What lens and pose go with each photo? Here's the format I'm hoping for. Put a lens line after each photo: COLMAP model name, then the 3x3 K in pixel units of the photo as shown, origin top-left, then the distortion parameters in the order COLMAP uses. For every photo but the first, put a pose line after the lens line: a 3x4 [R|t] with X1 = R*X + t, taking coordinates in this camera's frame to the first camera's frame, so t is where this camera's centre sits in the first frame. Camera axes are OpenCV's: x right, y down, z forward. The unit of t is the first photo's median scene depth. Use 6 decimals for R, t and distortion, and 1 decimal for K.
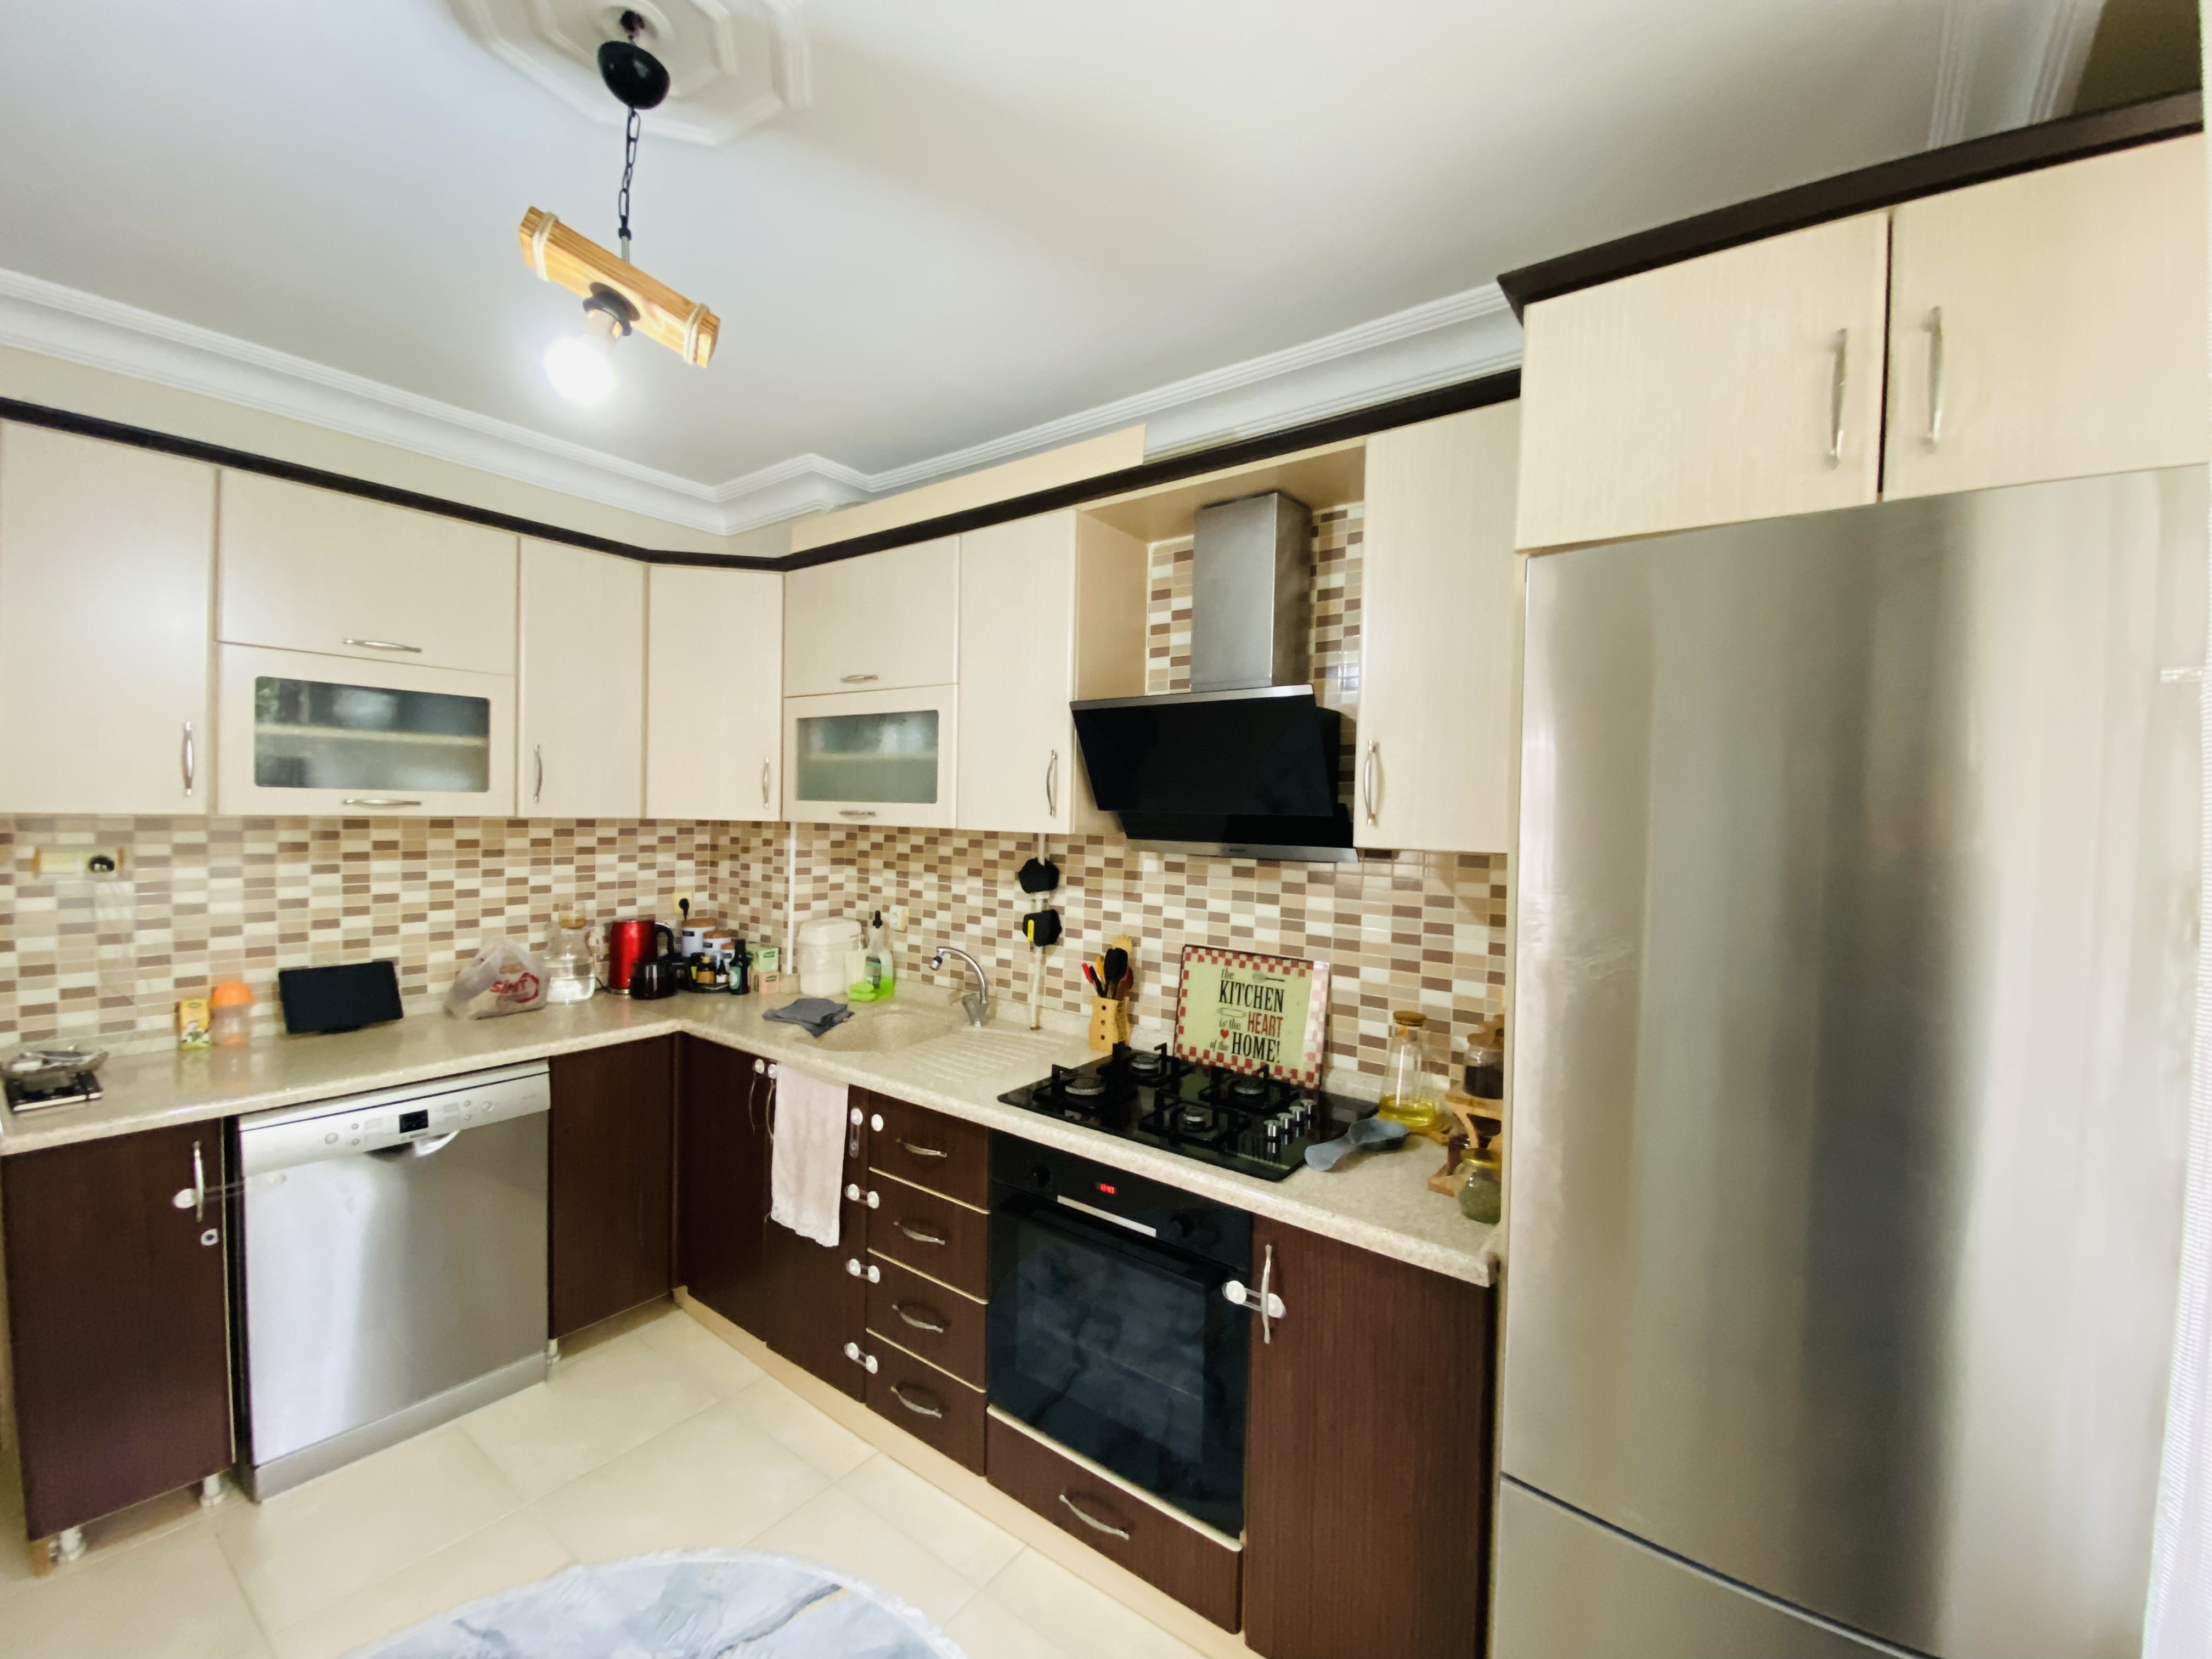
lens RADIAL K [[893.1, 0, 1099.2], [0, 893.1, 827.6], [0, 0, 1]] dist [0.027513, -0.025131]
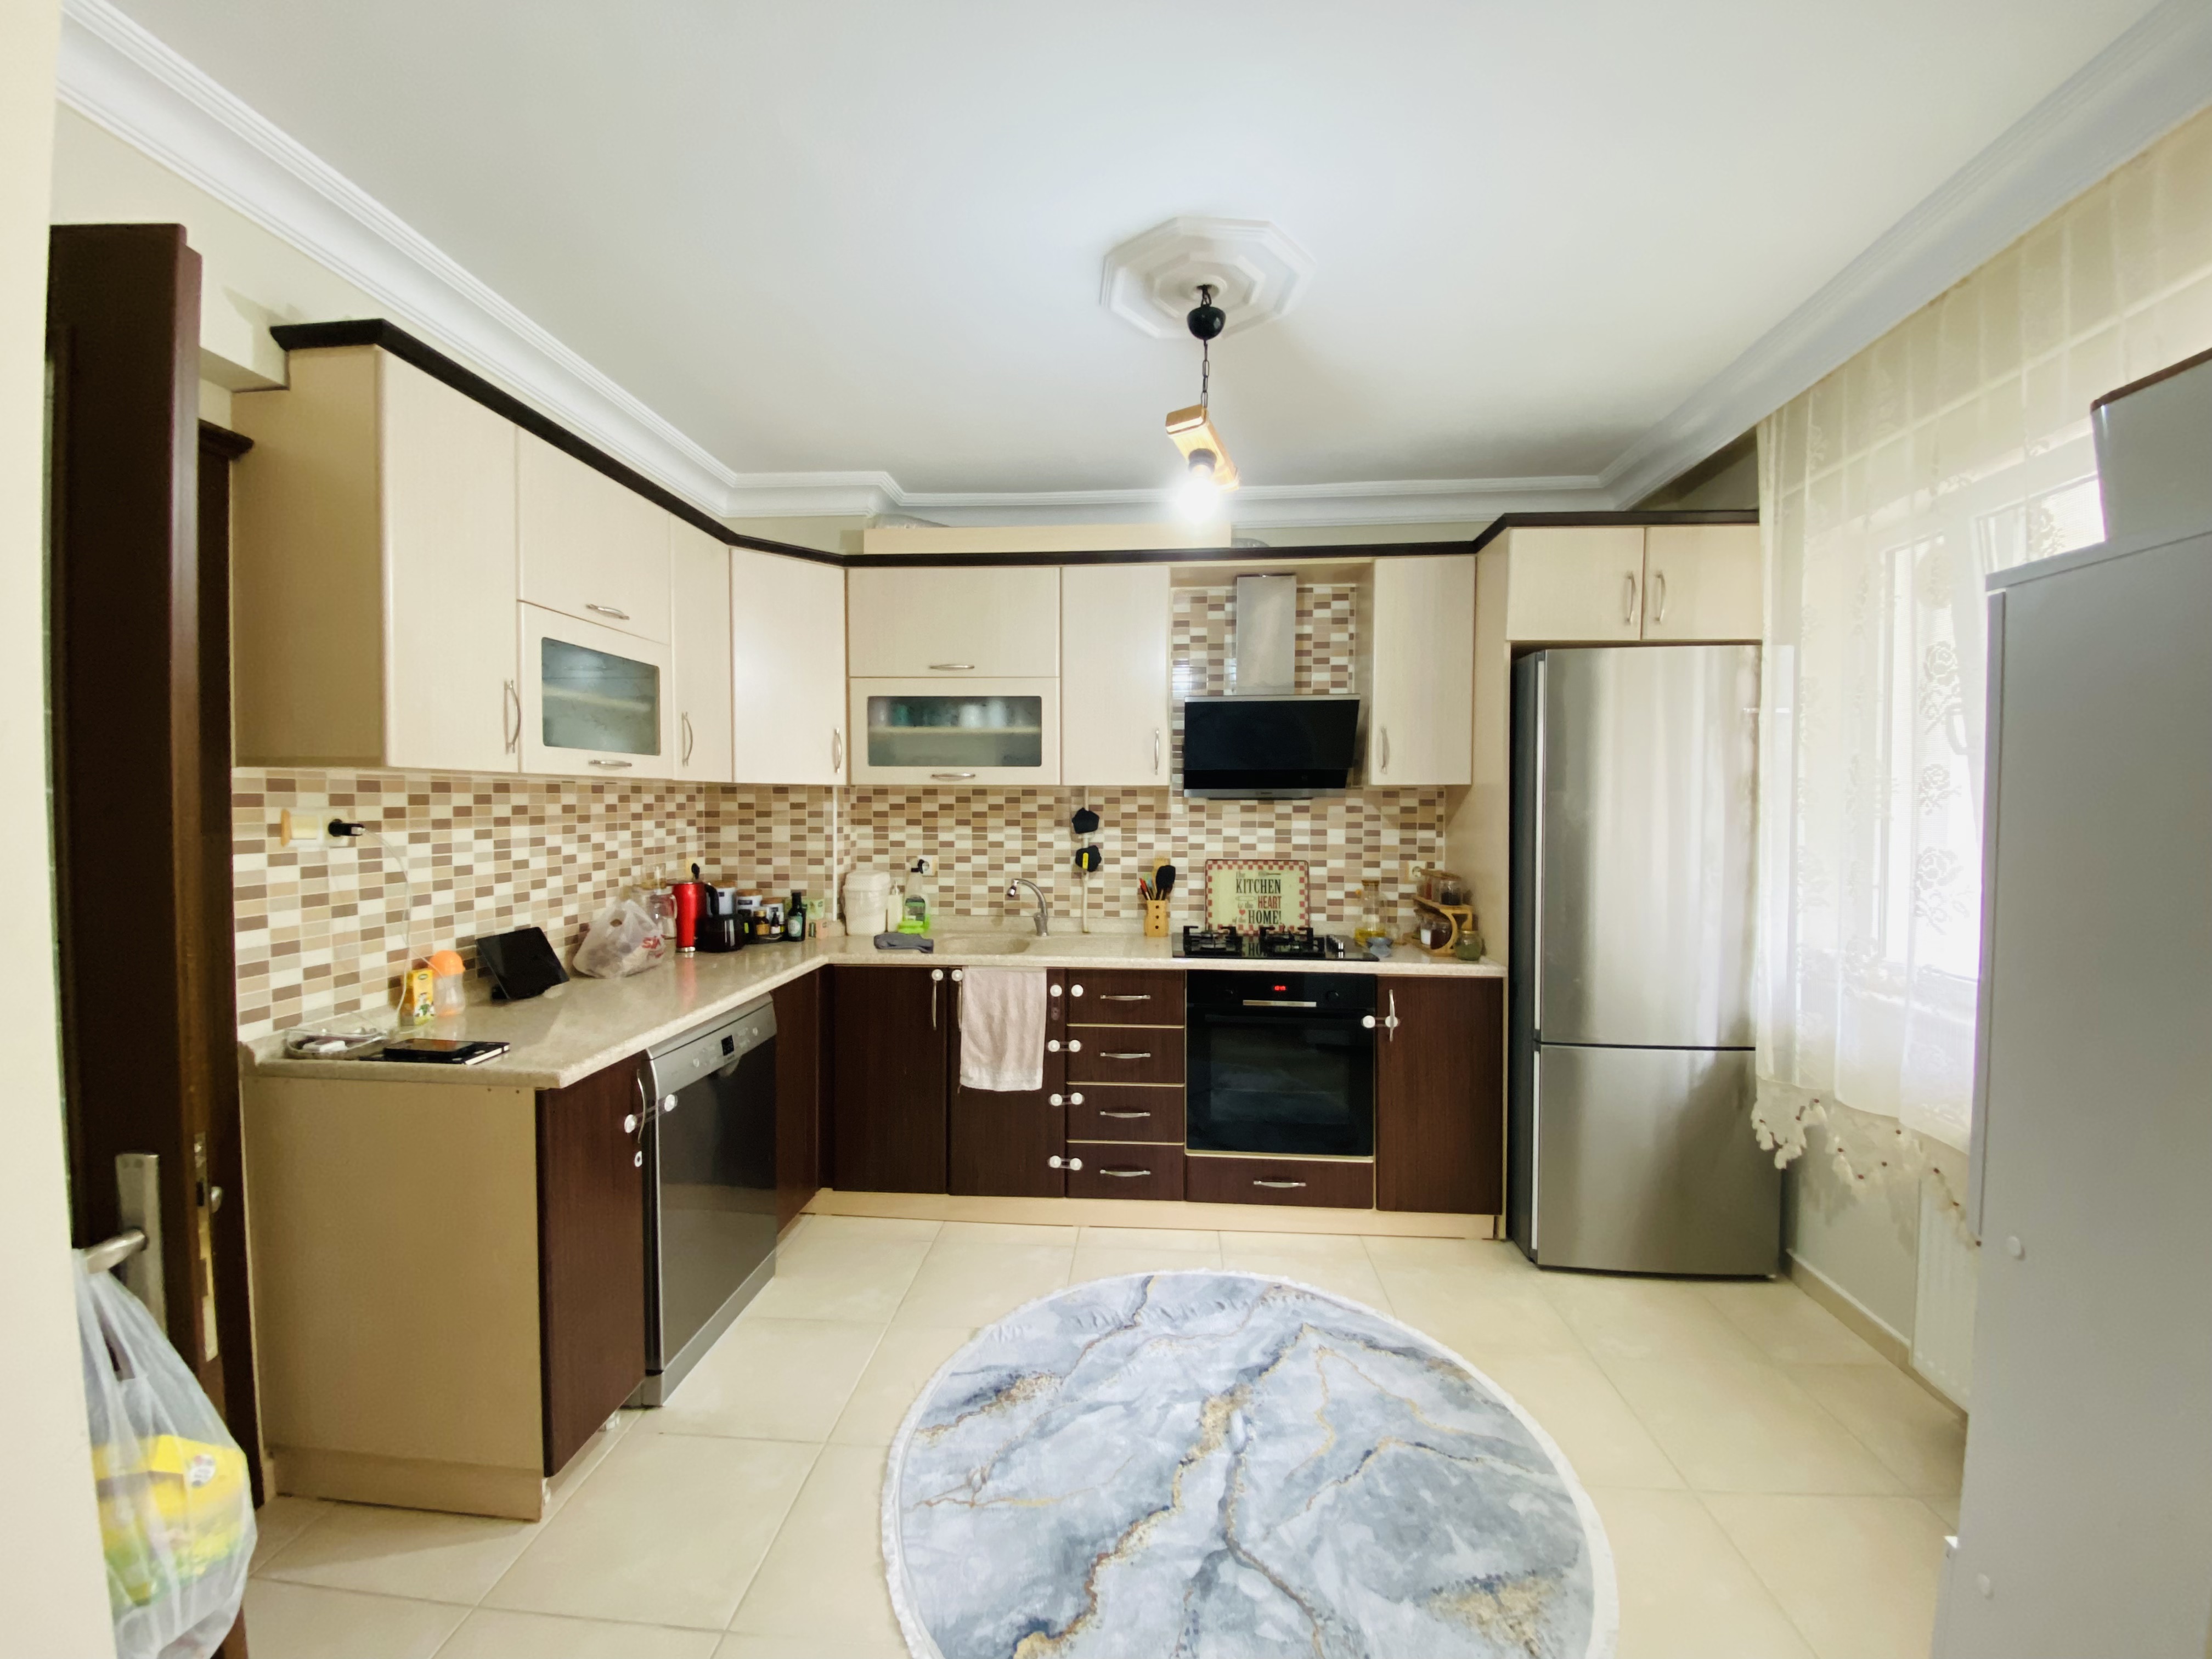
lens RADIAL K [[893.1, 0, 1099.2], [0, 893.1, 827.6], [0, 0, 1]] dist [0.027513, -0.025131]
pose [[0.842336, -0.036018, 0.537748, -0.826408], [0.027800, 0.999340, 0.023389, 0.034887], [-0.538235, -0.004752, 0.842781, -0.168096]]
